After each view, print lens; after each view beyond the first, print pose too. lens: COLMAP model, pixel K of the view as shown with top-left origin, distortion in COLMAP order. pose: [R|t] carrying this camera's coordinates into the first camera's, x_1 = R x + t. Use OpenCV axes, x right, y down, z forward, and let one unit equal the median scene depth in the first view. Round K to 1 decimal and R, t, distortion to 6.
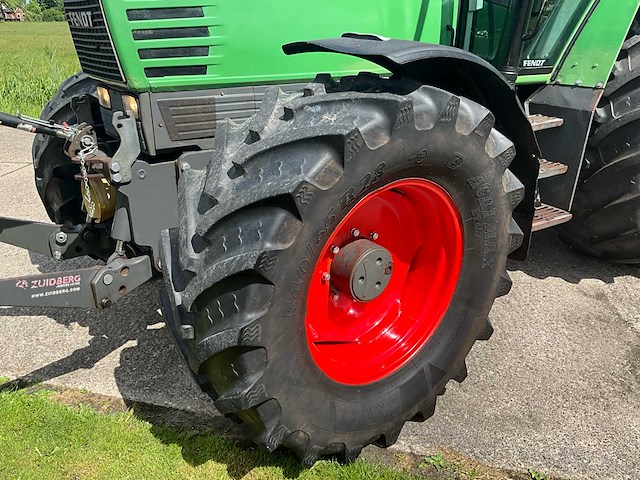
lens RADIAL K [[530.8, 0, 317.8], [0, 530.8, 237.6], [0, 0, 1]] dist [0.044168, -0.094614]
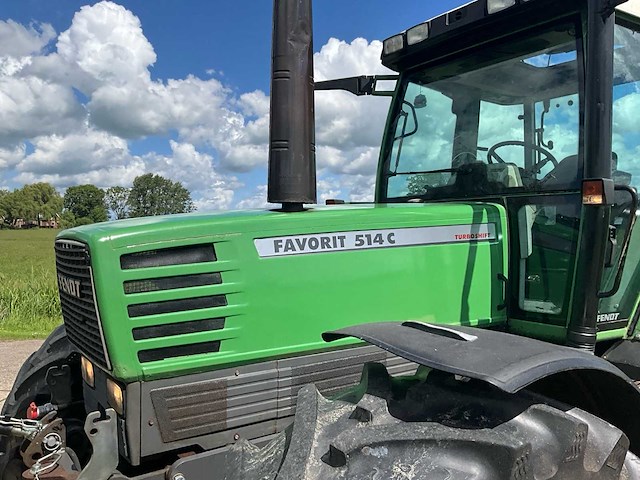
lens RADIAL K [[530.8, 0, 317.0], [0, 530.8, 236.9], [0, 0, 1]] dist [0.044168, -0.094614]
pose [[0.999754, 0.004416, -0.021727, -0.051536], [-0.012016, 0.931475, -0.363607, -0.189559], [0.018633, 0.363779, 0.931299, 0.226934]]
